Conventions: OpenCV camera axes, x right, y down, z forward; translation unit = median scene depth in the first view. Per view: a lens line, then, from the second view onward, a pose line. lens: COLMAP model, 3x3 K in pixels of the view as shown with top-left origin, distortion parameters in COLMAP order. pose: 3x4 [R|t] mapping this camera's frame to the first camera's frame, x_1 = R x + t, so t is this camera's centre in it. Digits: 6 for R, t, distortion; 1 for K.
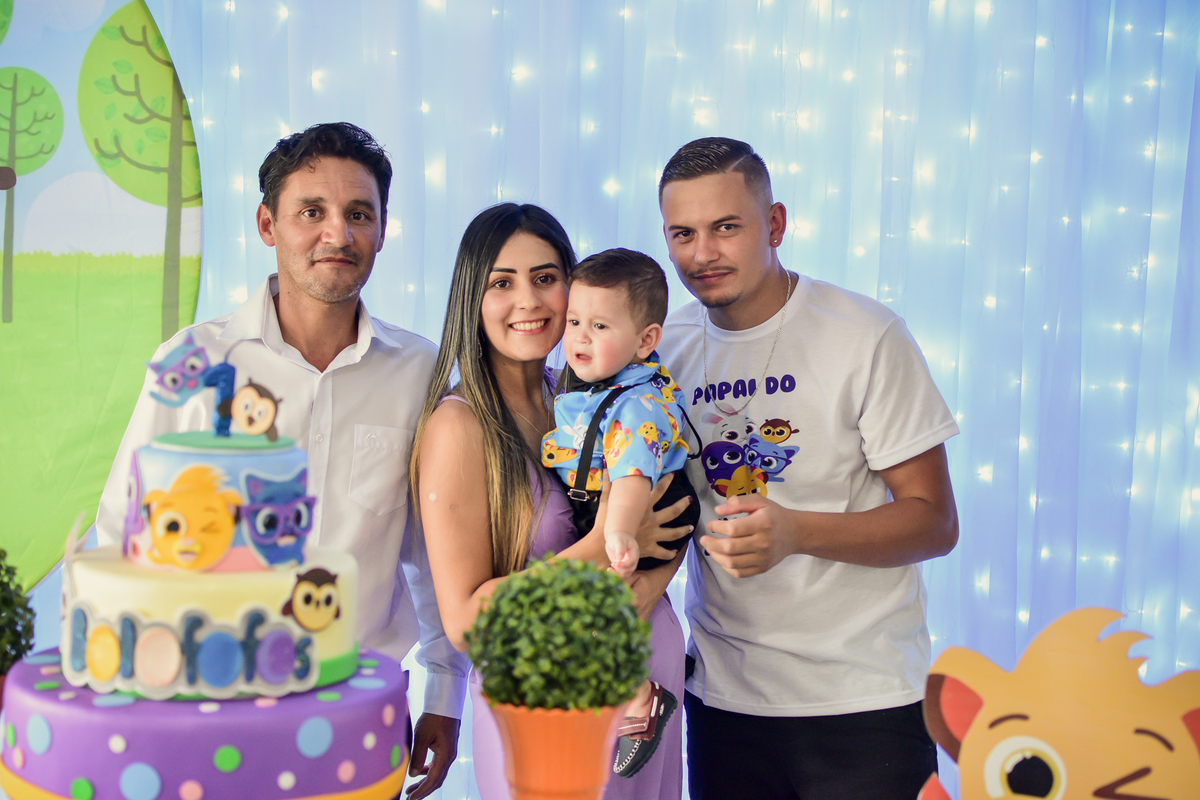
lens RADIAL K [[1828.6, 0, 603.5], [0, 1828.6, 400.9], [0, 0, 1]] dist [0.002766, -0.019226]
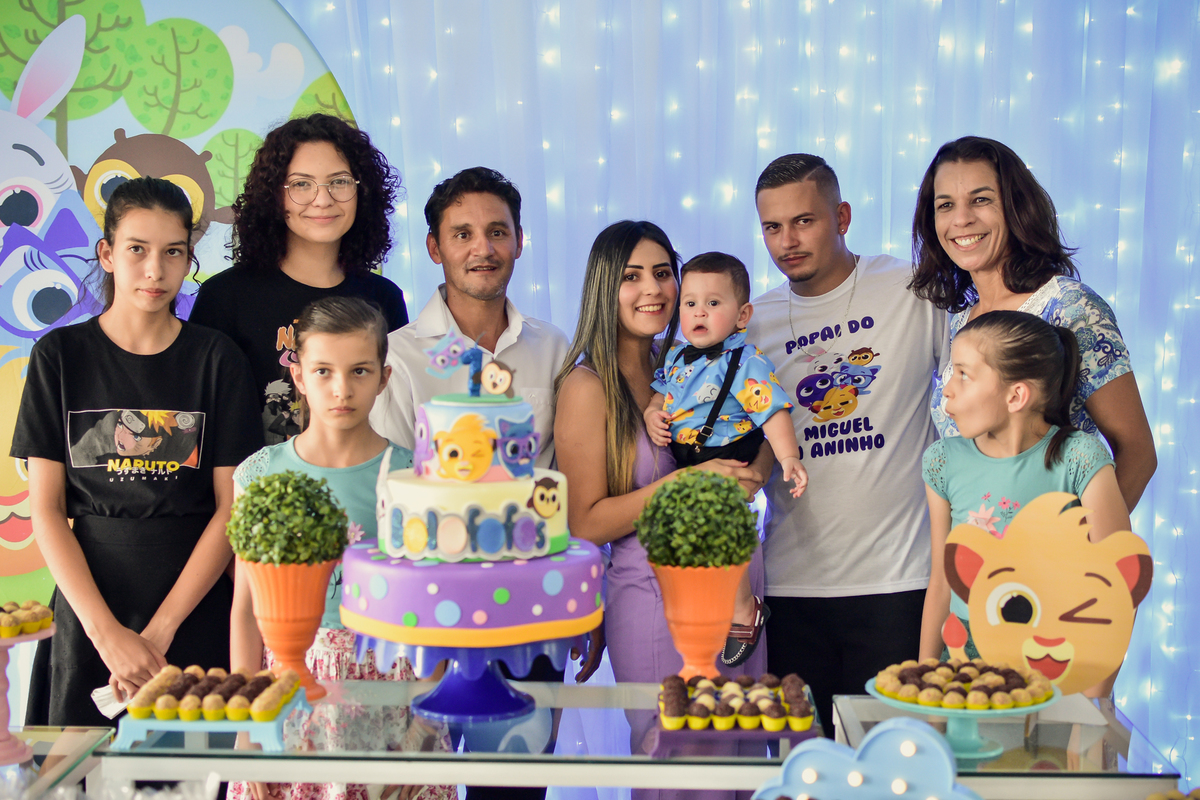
lens RADIAL K [[1873.2, 0, 629.6], [0, 1873.2, 397.9], [0, 0, 1]] dist [0.016512, 0.022534]
pose [[0.999358, -0.034866, -0.008276, -0.066880], [0.034932, 0.999359, 0.007888, 0.012939], [0.007996, -0.008172, 0.999935, -0.565858]]
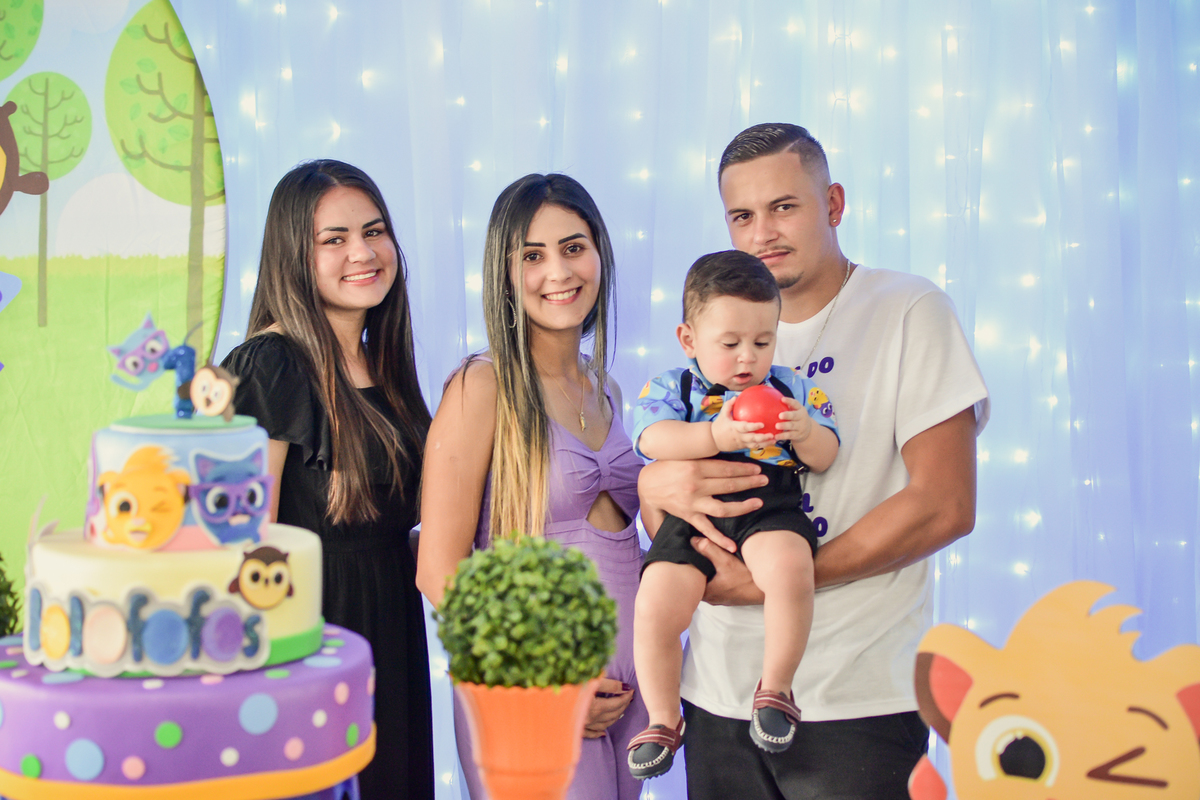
lens RADIAL K [[1826.0, 0, 602.9], [0, 1826.0, 398.5], [0, 0, 1]] dist [0.011271, -0.079458]
pose [[0.995342, -0.019910, -0.094330, 0.117743], [0.019255, 0.999784, -0.007856, 0.020842], [0.094466, 0.006003, 0.995510, 0.018544]]
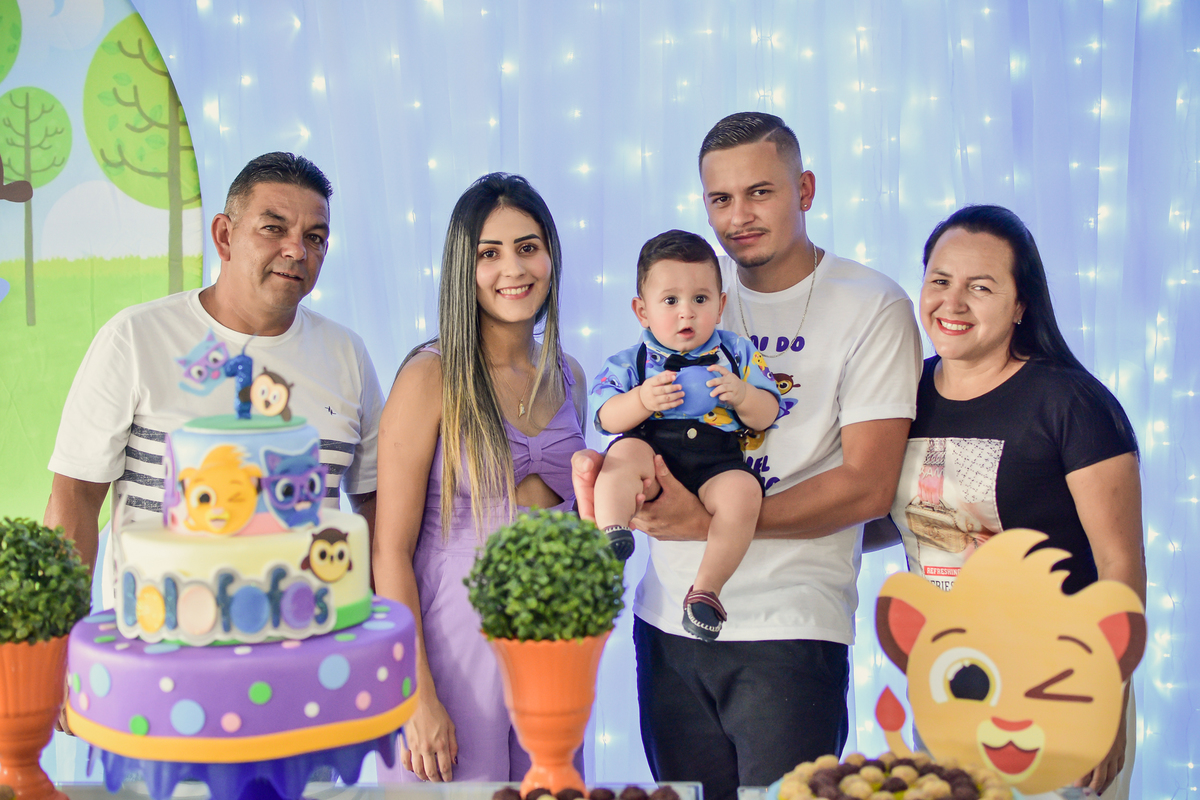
lens RADIAL K [[1821.6, 0, 600.0], [0, 1821.6, 400.0], [0, 0, 1]] dist [0.004027, -0.022617]
pose [[0.998408, -0.049859, -0.026375, 0.047051], [0.050395, 0.998527, 0.020085, -0.004126], [0.025335, -0.021382, 0.999450, -0.143367]]
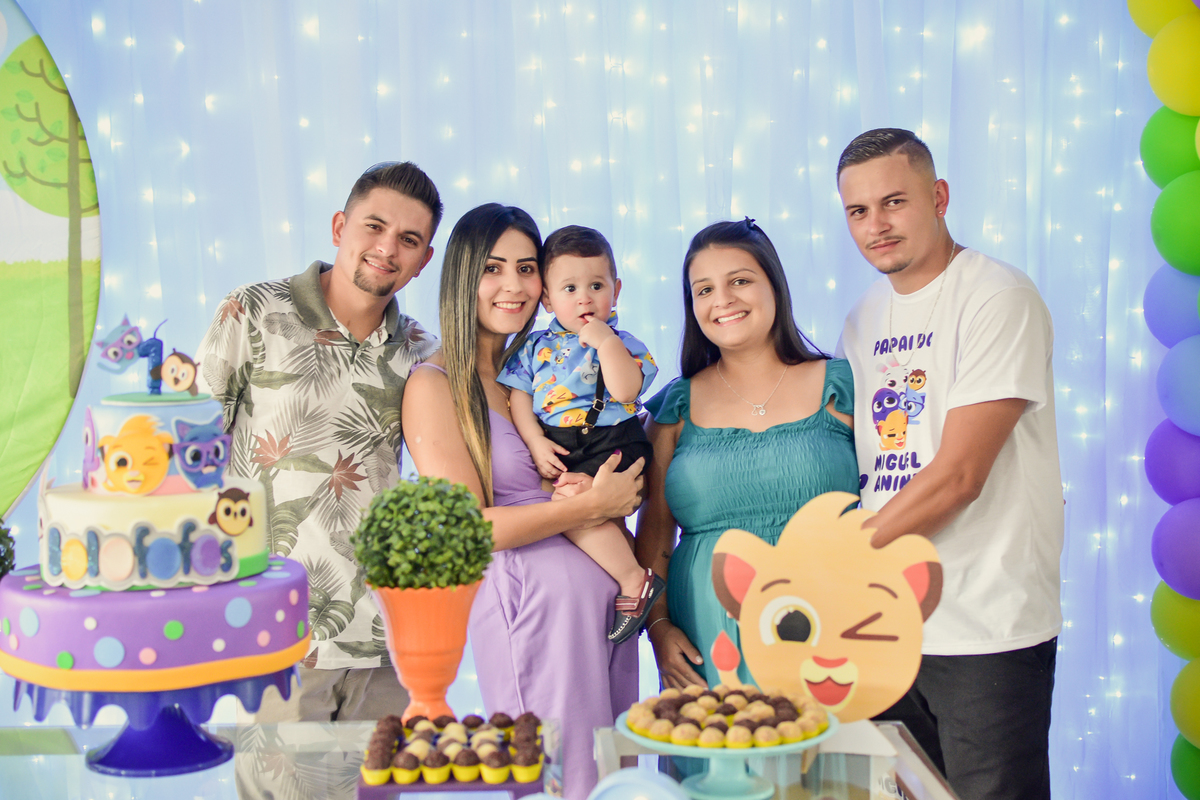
lens RADIAL K [[1816.9, 0, 600.0], [0, 1816.9, 400.0], [0, 0, 1]] dist [-0.004598, 0.028017]
pose [[0.997548, -0.051553, 0.047329, 0.046911], [0.051138, 0.998642, 0.009929, 0.026858], [-0.047777, -0.007484, 0.998830, -0.310813]]
